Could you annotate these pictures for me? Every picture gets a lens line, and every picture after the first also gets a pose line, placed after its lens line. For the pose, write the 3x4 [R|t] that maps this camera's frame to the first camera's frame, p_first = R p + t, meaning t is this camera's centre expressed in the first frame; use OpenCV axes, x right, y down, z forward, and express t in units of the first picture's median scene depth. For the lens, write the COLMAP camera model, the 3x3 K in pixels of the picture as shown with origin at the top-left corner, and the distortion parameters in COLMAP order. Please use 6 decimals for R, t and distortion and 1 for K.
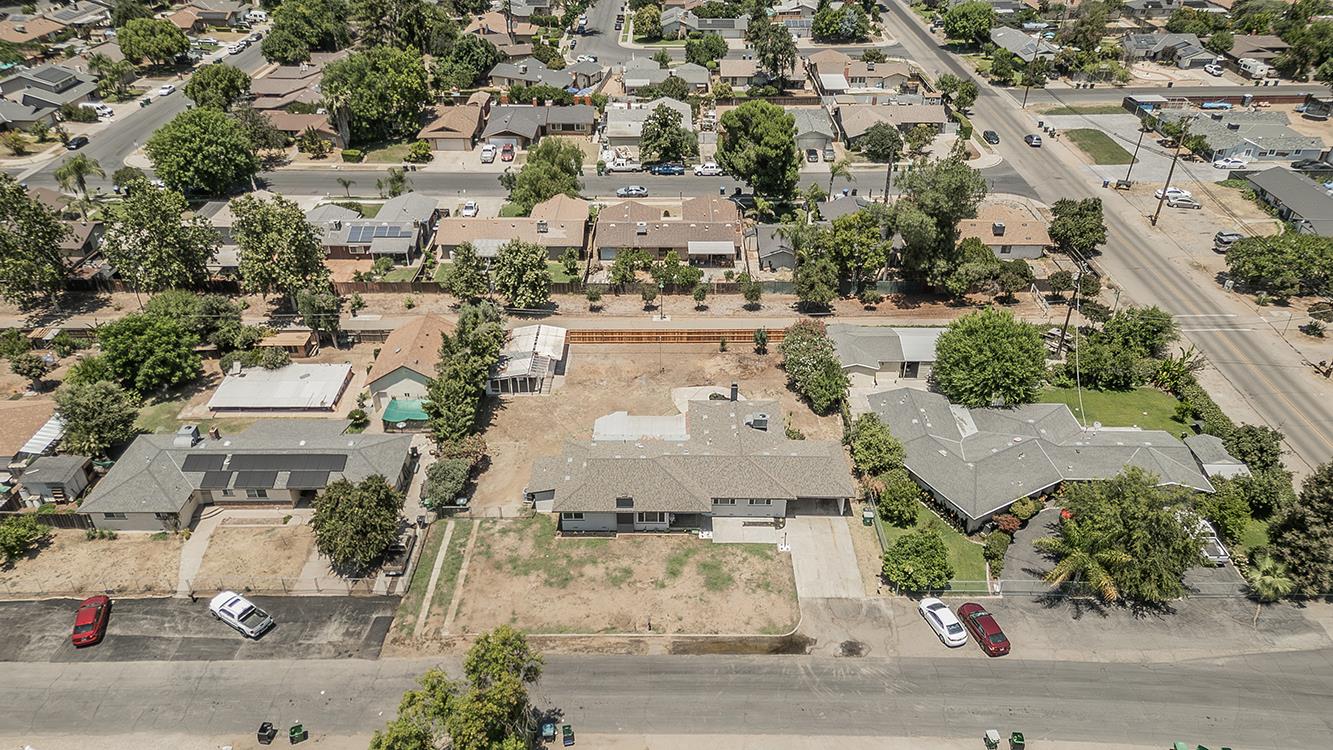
lens RADIAL K [[927.1, 0, 662.5], [0, 927.1, 371.0], [0, 0, 1]] dist [0.070861, -0.037581]
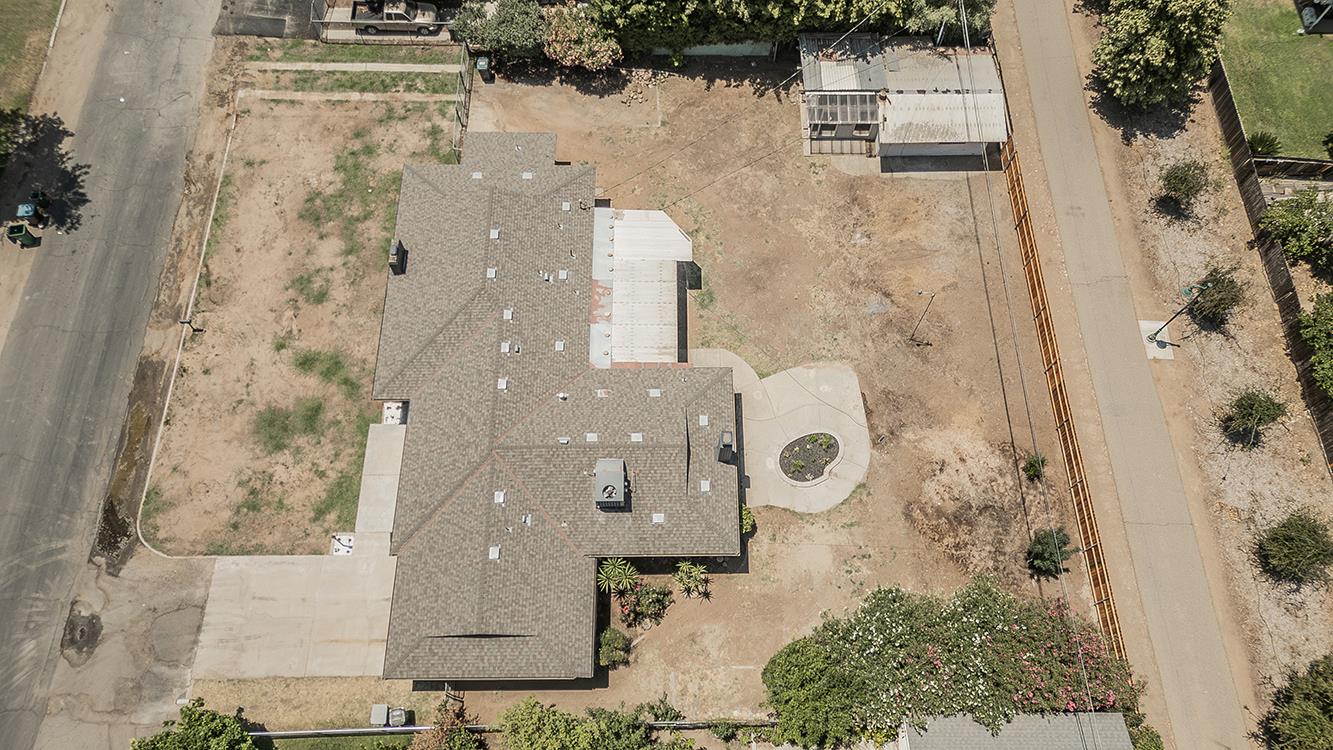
lens RADIAL K [[927.1, 0, 664.6], [0, 927.1, 375.1], [0, 0, 1]] dist [0.070861, -0.037581]
pose [[0.009186, 0.908133, -0.418582, 0.262953], [-0.534513, 0.358237, 0.765482, -0.357686], [0.845110, 0.216706, 0.488699, 0.835130]]
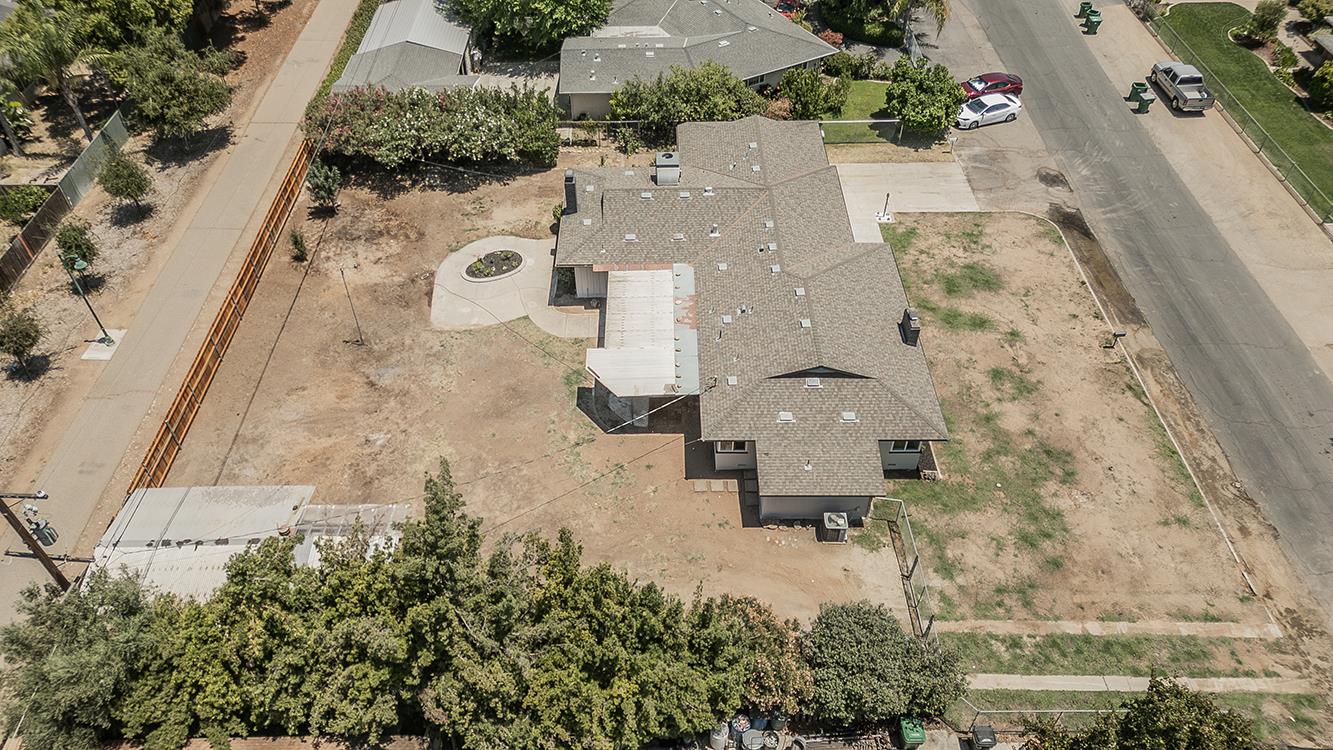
lens RADIAL K [[927.1, 0, 661.6], [0, 927.1, 378.4], [0, 0, 1]] dist [0.070861, -0.037581]
pose [[-0.012636, -0.699337, 0.714680, -0.423367], [0.532000, 0.600479, 0.596994, -0.227102], [-0.846650, 0.387753, 0.364459, 0.898756]]
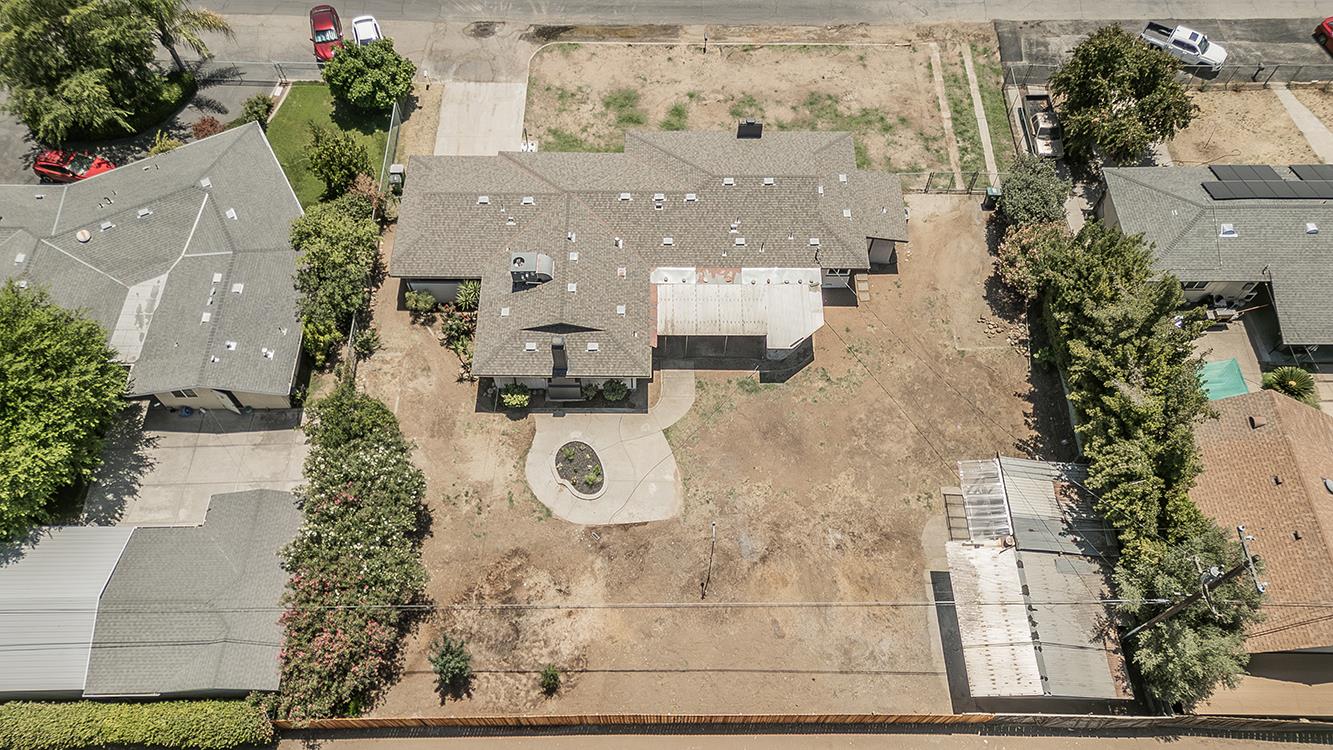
lens RADIAL K [[927.1, 0, 664.6], [0, 927.1, 374.5], [0, 0, 1]] dist [0.070861, -0.037581]
pose [[-0.999960, -0.000303, -0.008967, 0.028018], [-0.008956, -0.026835, 0.999600, -0.538139], [-0.000544, 0.999640, 0.026831, 1.116823]]
